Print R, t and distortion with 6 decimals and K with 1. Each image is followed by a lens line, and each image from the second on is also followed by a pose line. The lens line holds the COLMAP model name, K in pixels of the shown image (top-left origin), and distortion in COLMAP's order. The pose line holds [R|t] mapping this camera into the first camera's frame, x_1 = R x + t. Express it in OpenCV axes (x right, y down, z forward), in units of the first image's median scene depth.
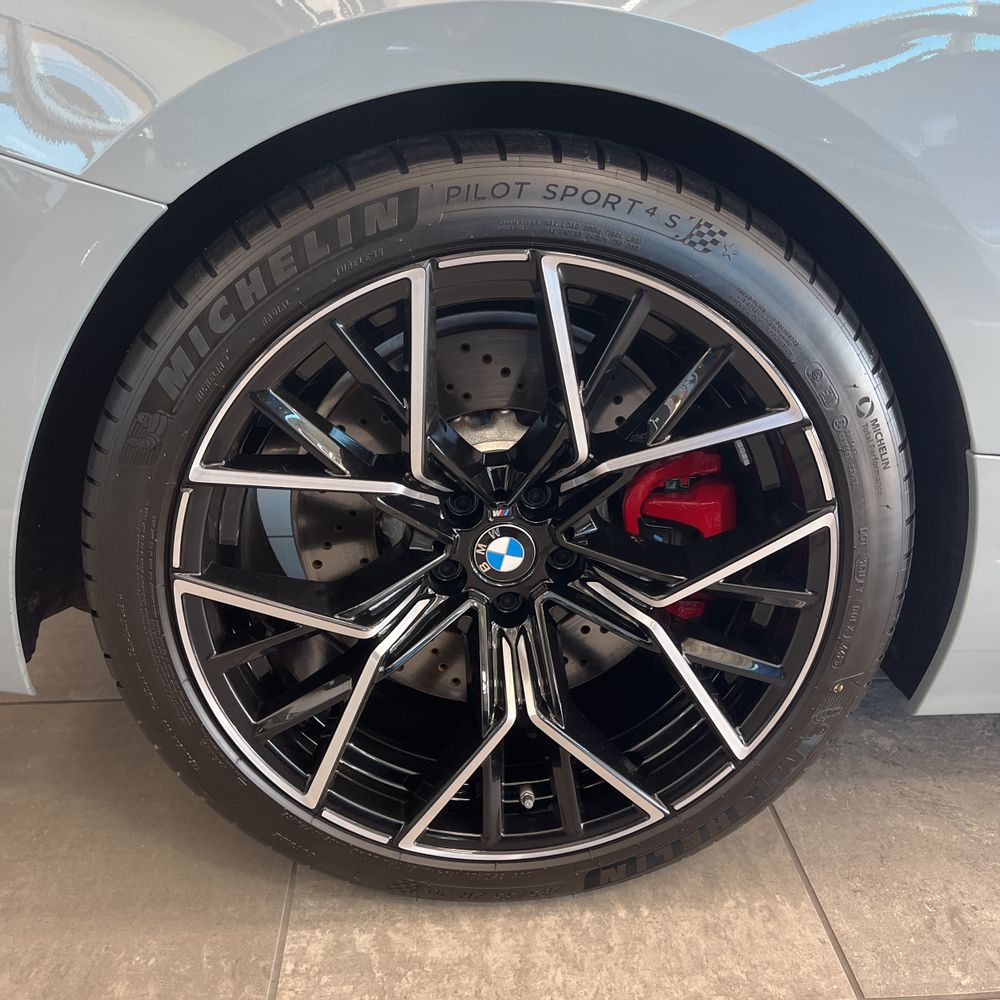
lens RADIAL K [[1002.4, 0, 500.9], [0, 1002.4, 497.8], [0, 0, 1]] dist [0.016677, 0.000000]
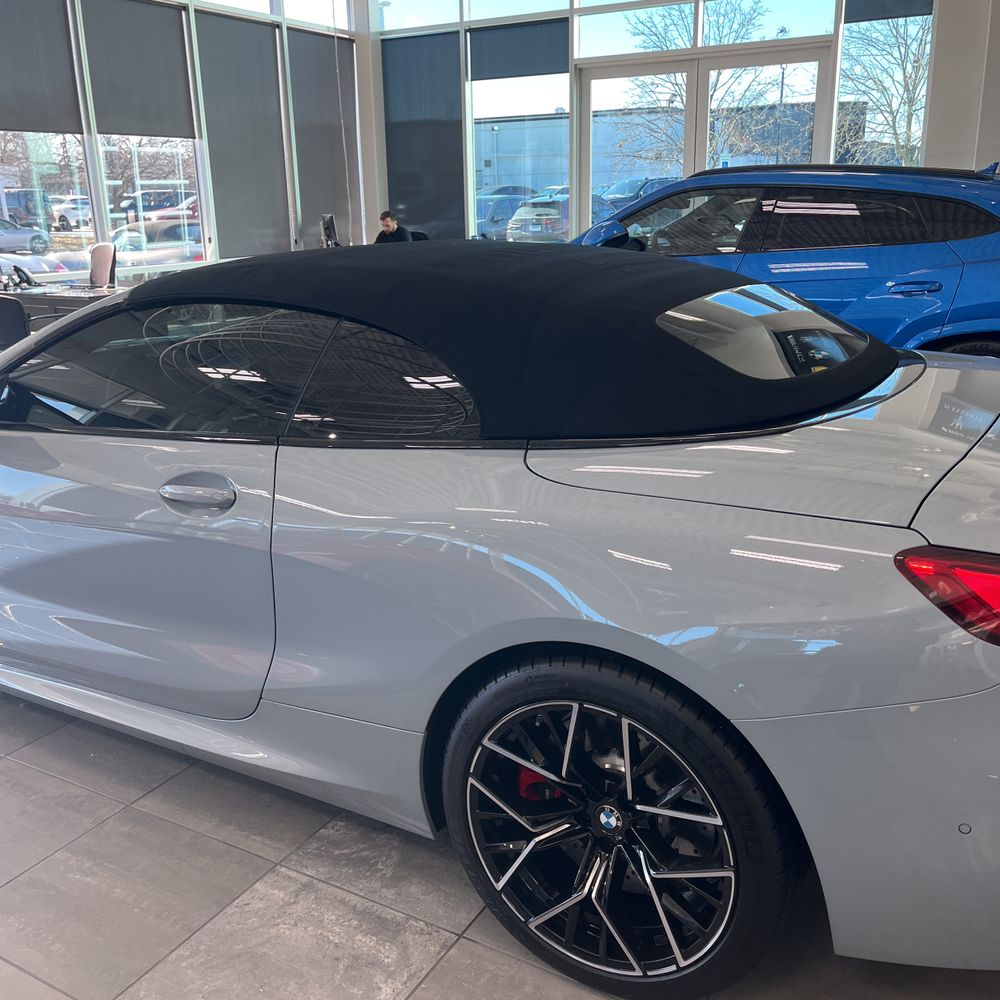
lens RADIAL K [[1002.4, 0, 498.2], [0, 1002.4, 496.0], [0, 0, 1]] dist [0.016677, 0.000000]
pose [[0.818555, 0.262812, -0.510782, 0.767731], [-0.293279, 0.955779, 0.021780, -0.616203], [0.493919, 0.131973, 0.859434, -1.112396]]
